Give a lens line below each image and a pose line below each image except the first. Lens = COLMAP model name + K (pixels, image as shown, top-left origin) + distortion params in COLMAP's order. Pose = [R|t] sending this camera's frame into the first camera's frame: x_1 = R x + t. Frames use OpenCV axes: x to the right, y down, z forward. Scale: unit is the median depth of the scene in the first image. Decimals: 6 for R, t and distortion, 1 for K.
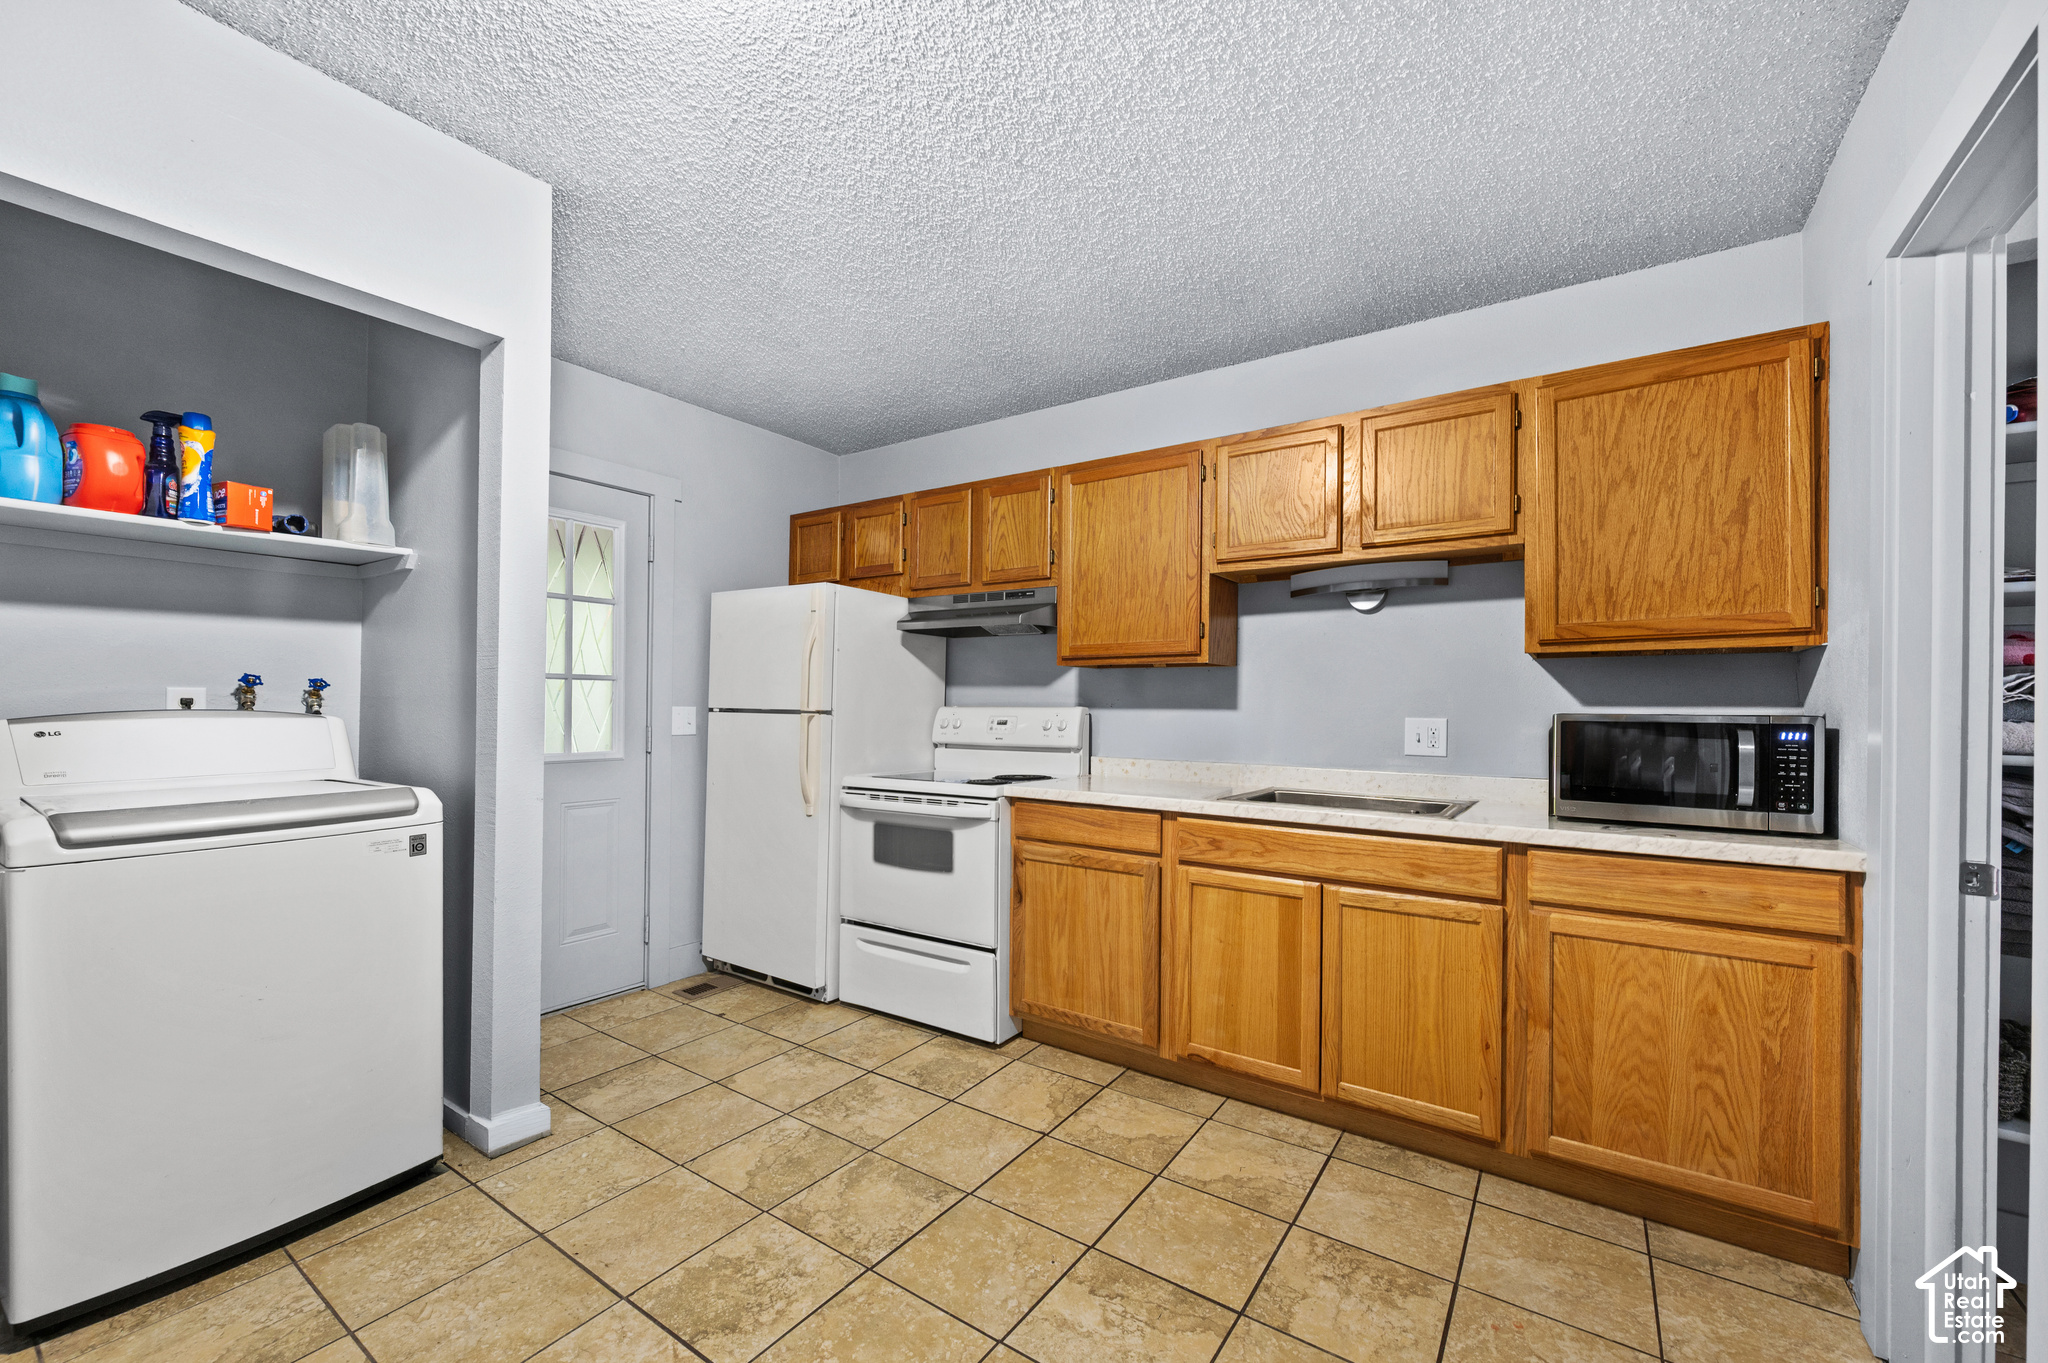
lens RADIAL K [[824.1, 0, 1023.1], [0, 824.1, 702.4], [0, 0, 1]] dist [0.003842, 0.000151]
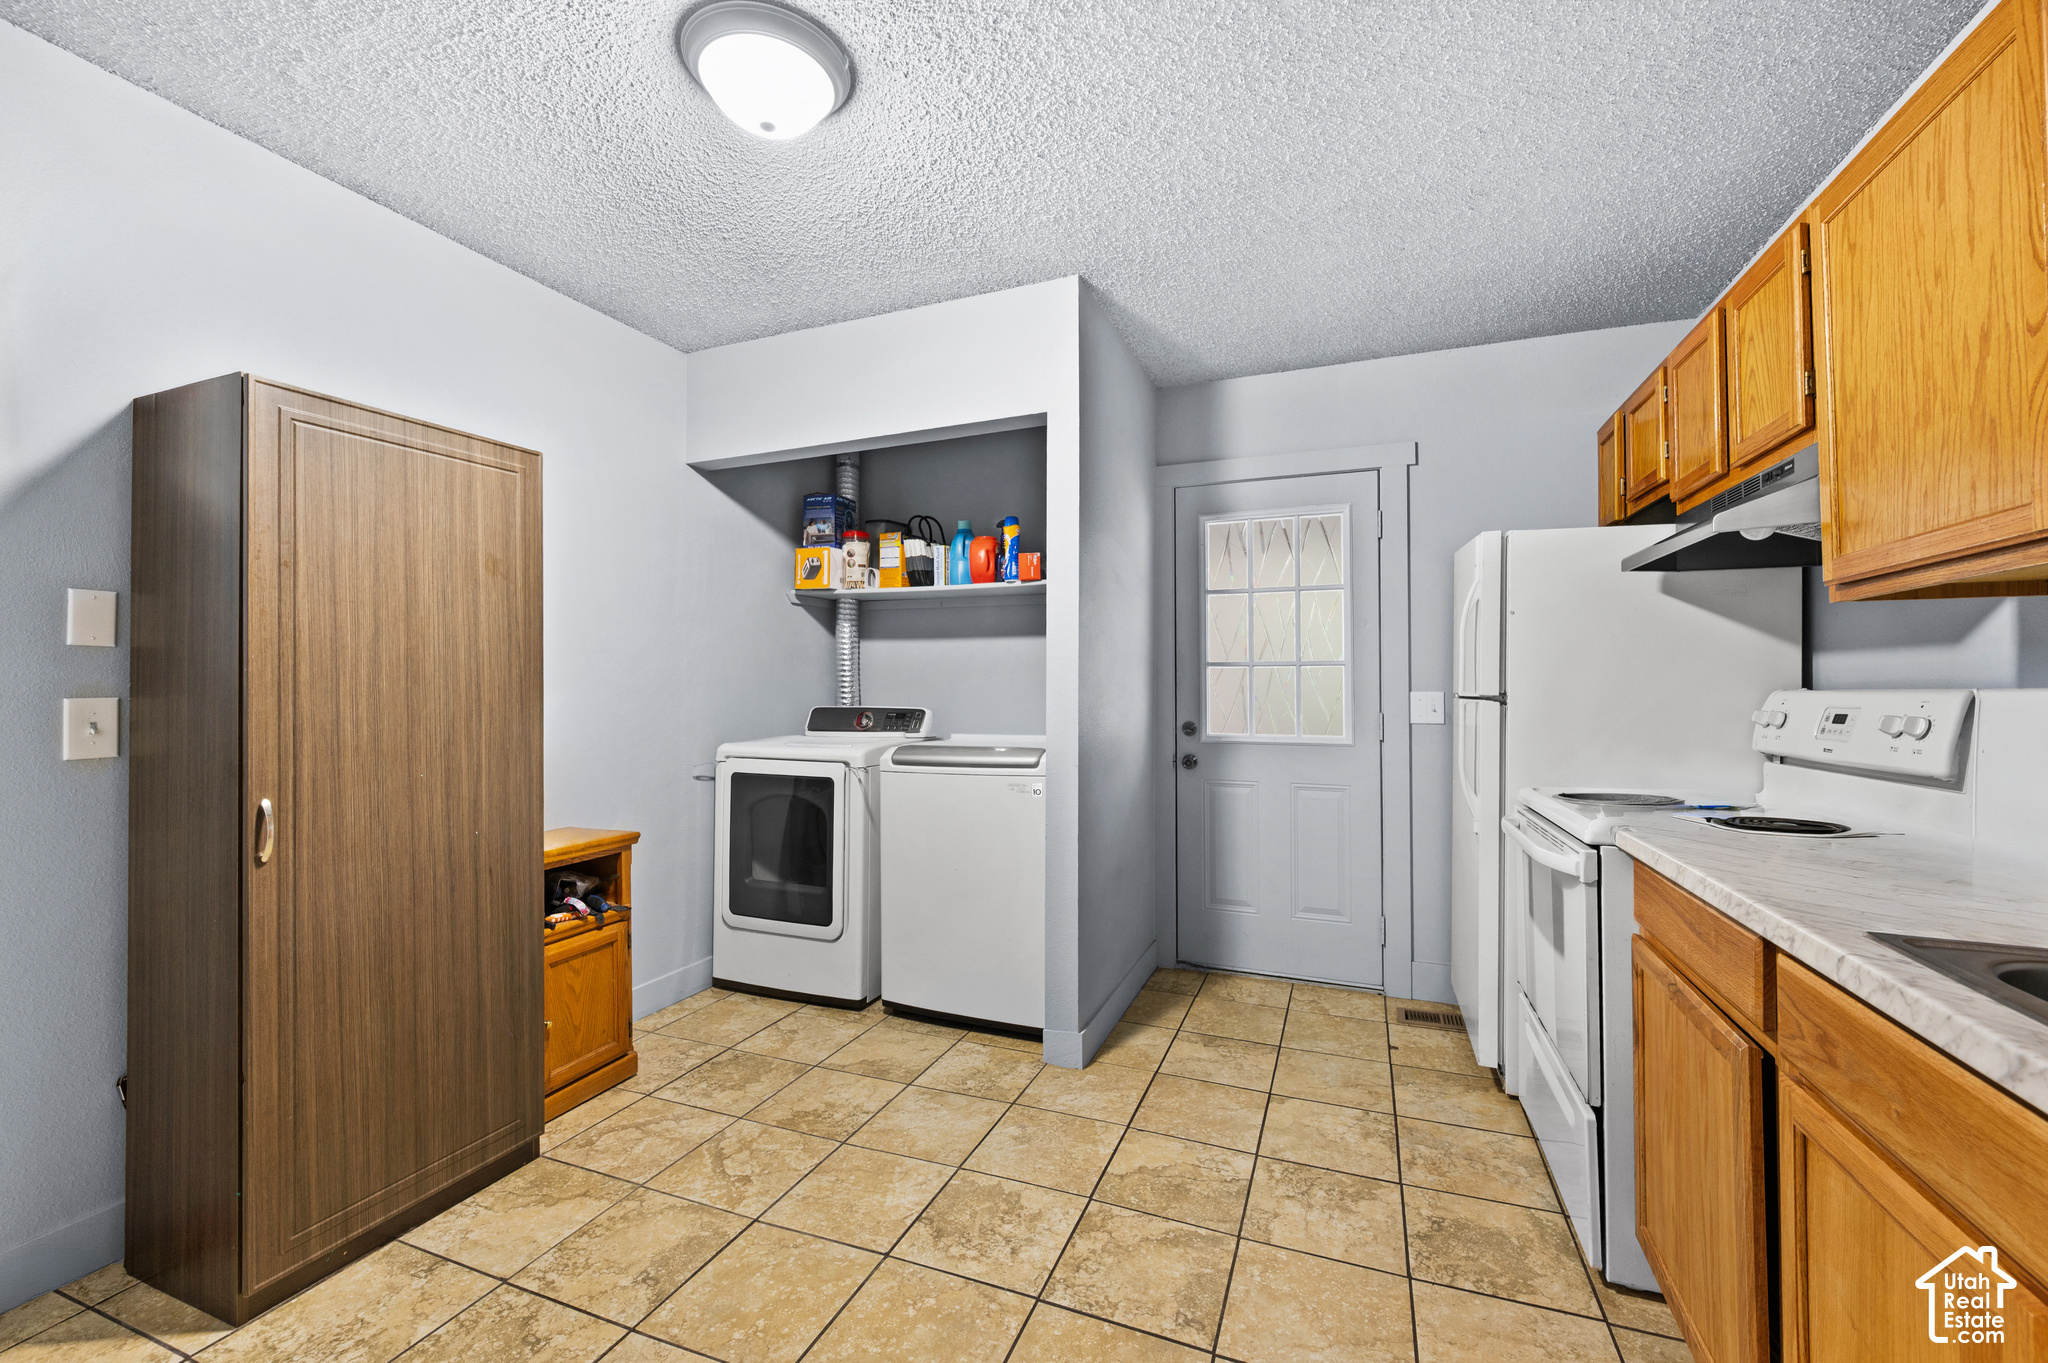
lens RADIAL K [[824.1, 0, 1028.5], [0, 824.1, 670.3], [0, 0, 1]] dist [0.003842, 0.000151]
pose [[0.224809, -0.030424, -0.973928, 0.474367], [0.004821, 0.999535, -0.030111, 0.008760], [0.974391, 0.002074, 0.224851, 0.508173]]
